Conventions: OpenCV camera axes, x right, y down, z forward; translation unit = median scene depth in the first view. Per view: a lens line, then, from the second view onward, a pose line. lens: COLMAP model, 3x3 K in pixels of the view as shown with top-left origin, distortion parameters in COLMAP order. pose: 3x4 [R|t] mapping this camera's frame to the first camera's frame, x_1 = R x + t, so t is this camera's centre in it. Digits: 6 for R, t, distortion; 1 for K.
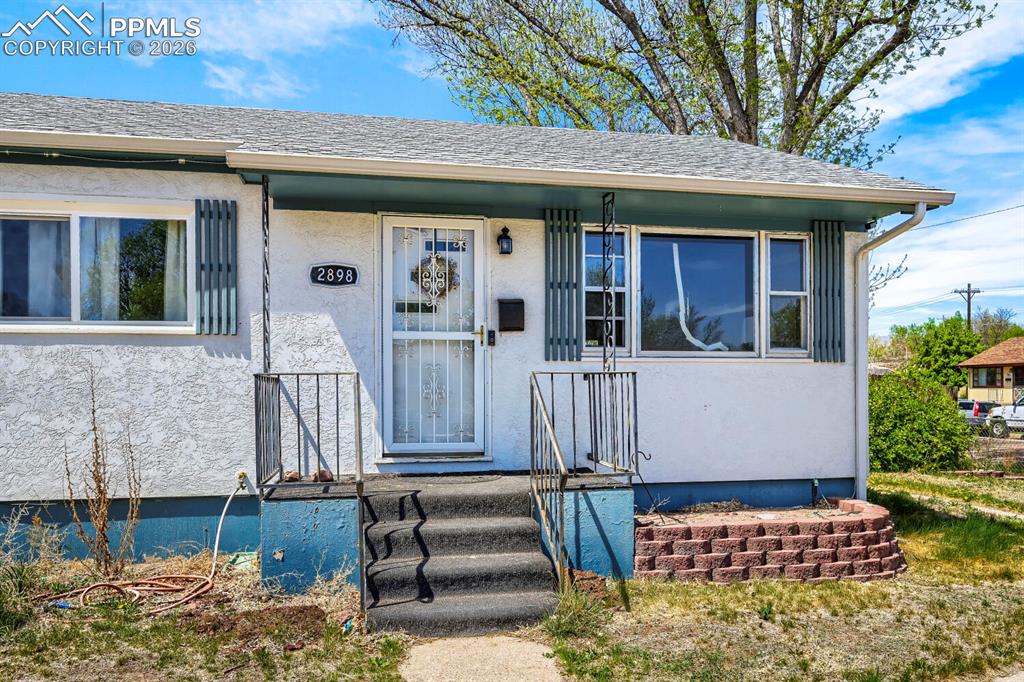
lens RADIAL K [[400.2, 0, 518.6], [0, 400.2, 352.2], [0, 0, 1]] dist [-0.000617, -0.000073]
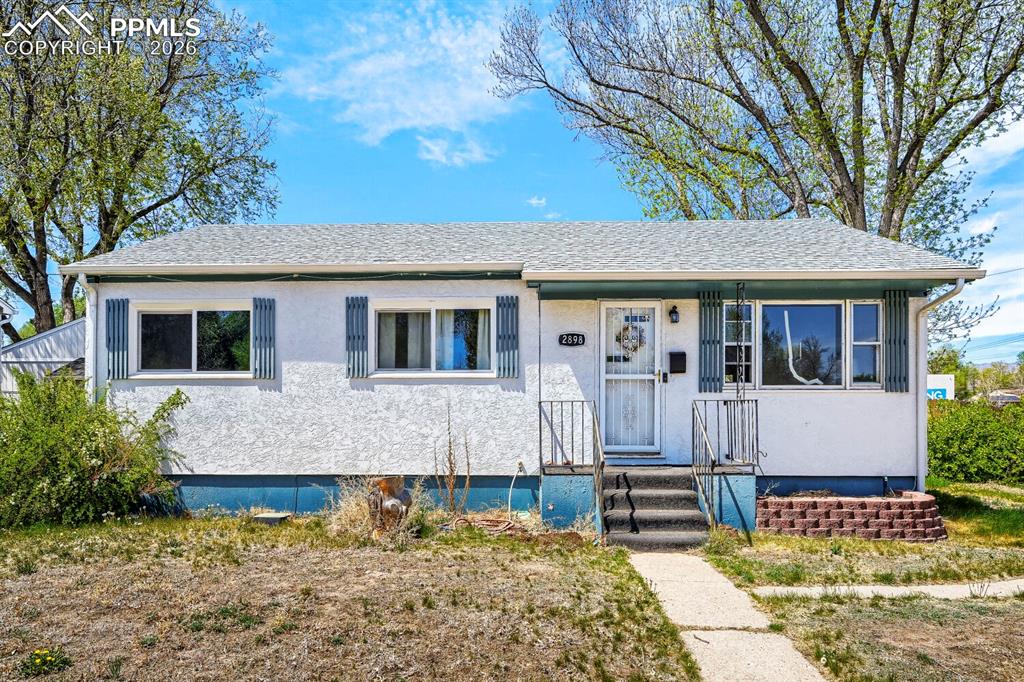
lens RADIAL K [[2276.0, 0, 512.0], [0, 2276.0, 341.0], [0, 0, 1]] dist [-0.005740, 0.011596]
pose [[0.992877, 0.000266, 0.119144, -1.650783], [-0.003004, 0.999736, 0.022801, -0.364669], [-0.119106, -0.022997, 0.992615, -7.404522]]
